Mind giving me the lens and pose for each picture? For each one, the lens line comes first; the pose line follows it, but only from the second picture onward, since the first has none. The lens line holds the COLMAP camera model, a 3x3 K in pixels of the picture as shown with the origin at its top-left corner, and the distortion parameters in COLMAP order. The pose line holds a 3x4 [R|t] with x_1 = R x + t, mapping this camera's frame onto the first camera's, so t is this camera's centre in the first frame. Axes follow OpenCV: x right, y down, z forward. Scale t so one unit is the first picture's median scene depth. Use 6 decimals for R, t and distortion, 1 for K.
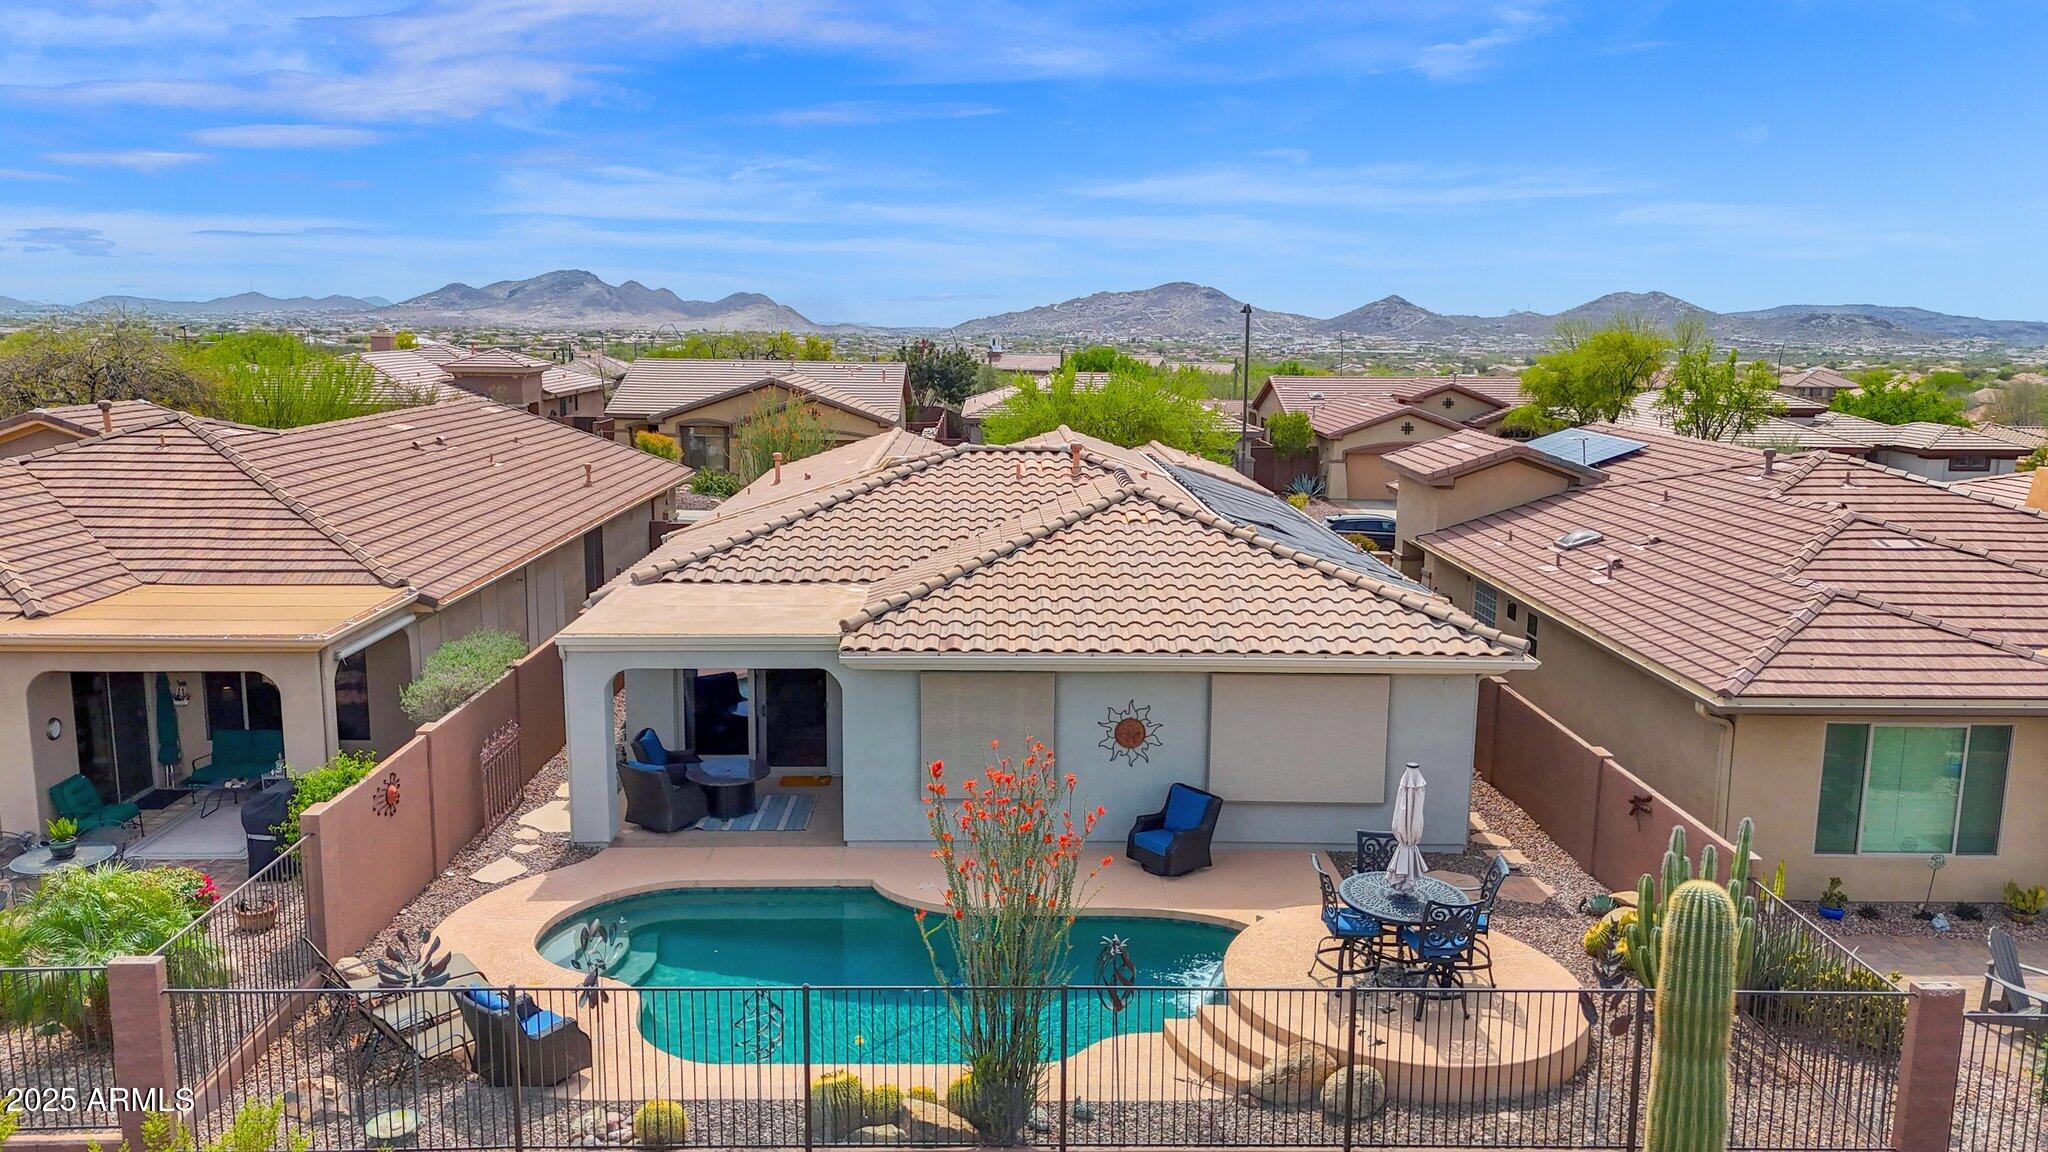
lens RADIAL K [[1503.8, 0, 1019.0], [0, 1503.8, 574.3], [0, 0, 1]] dist [0.068506, -0.064146]
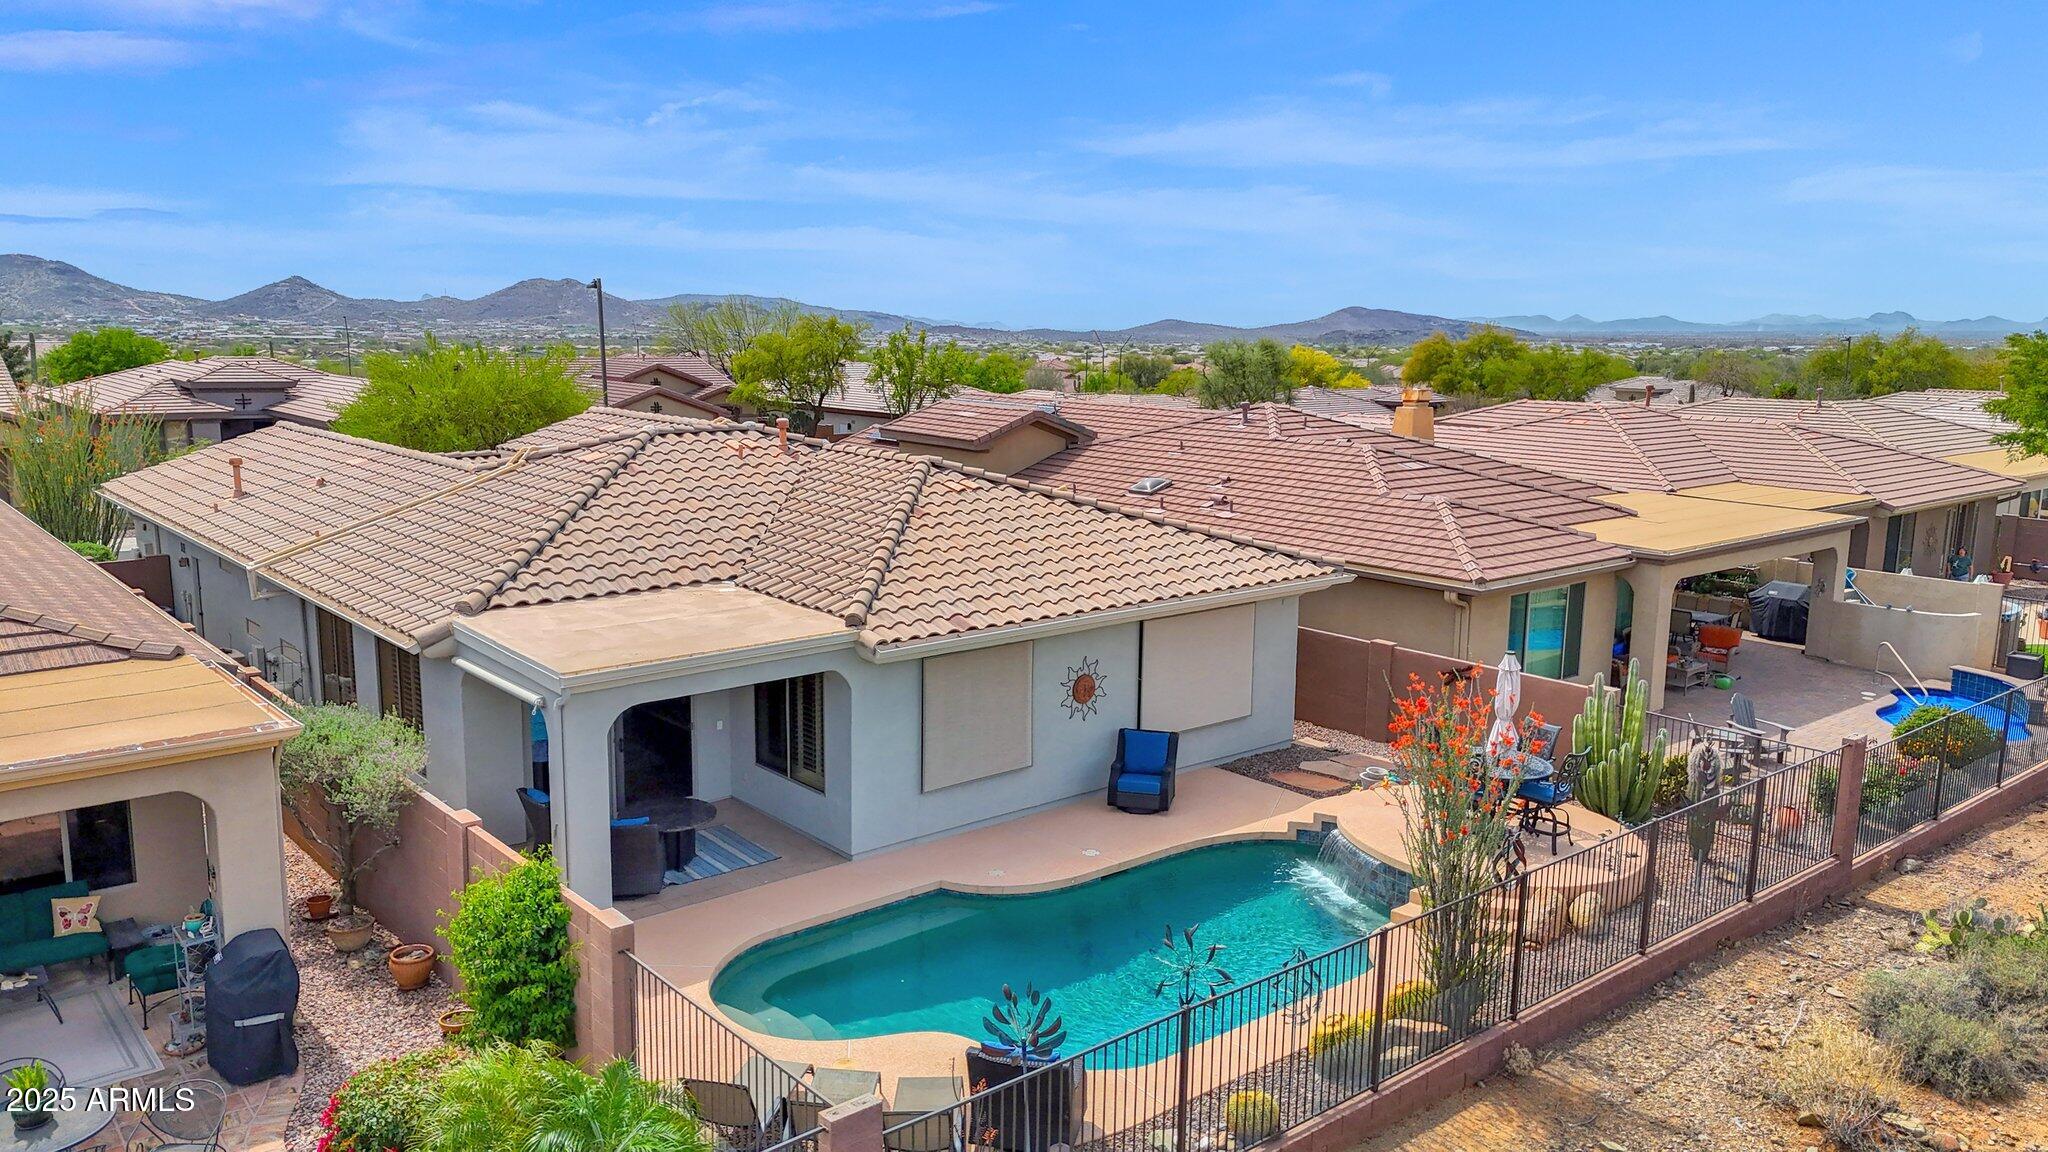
lens RADIAL K [[1503.8, 0, 1024.7], [0, 1503.8, 575.9], [0, 0, 1]] dist [0.068506, -0.064146]
pose [[0.773728, -0.109934, 0.623906, -0.592327], [0.103473, 0.993533, 0.046742, -0.023881], [-0.625010, 0.028392, 0.780100, 0.216635]]
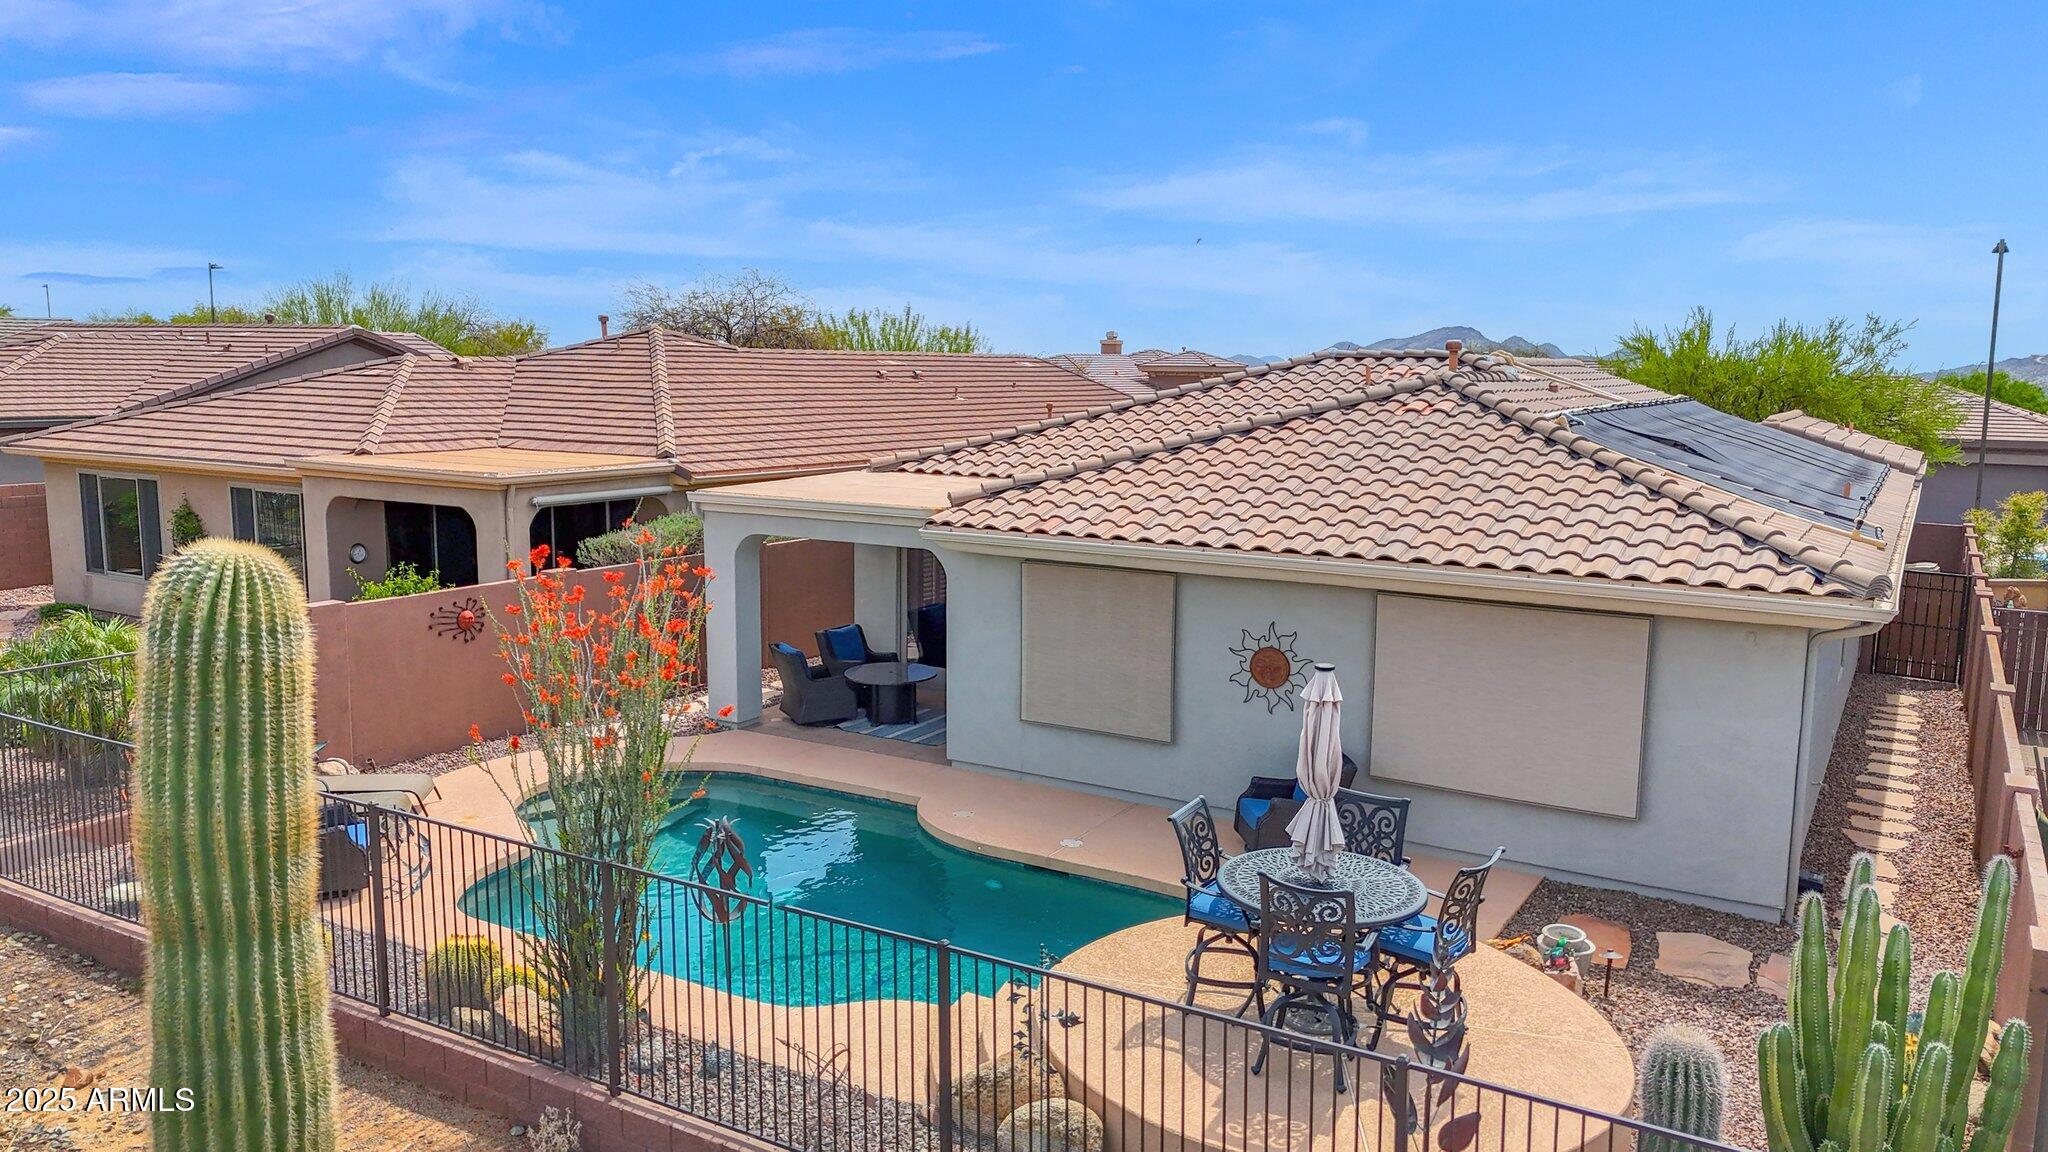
lens RADIAL K [[1503.8, 0, 1021.3], [0, 1503.8, 569.7], [0, 0, 1]] dist [0.068506, -0.064146]
pose [[0.843715, 0.073726, -0.531705, 0.360896], [-0.095649, 0.995320, -0.013766, 0.079575], [0.528202, 0.062472, 0.846818, 0.304613]]
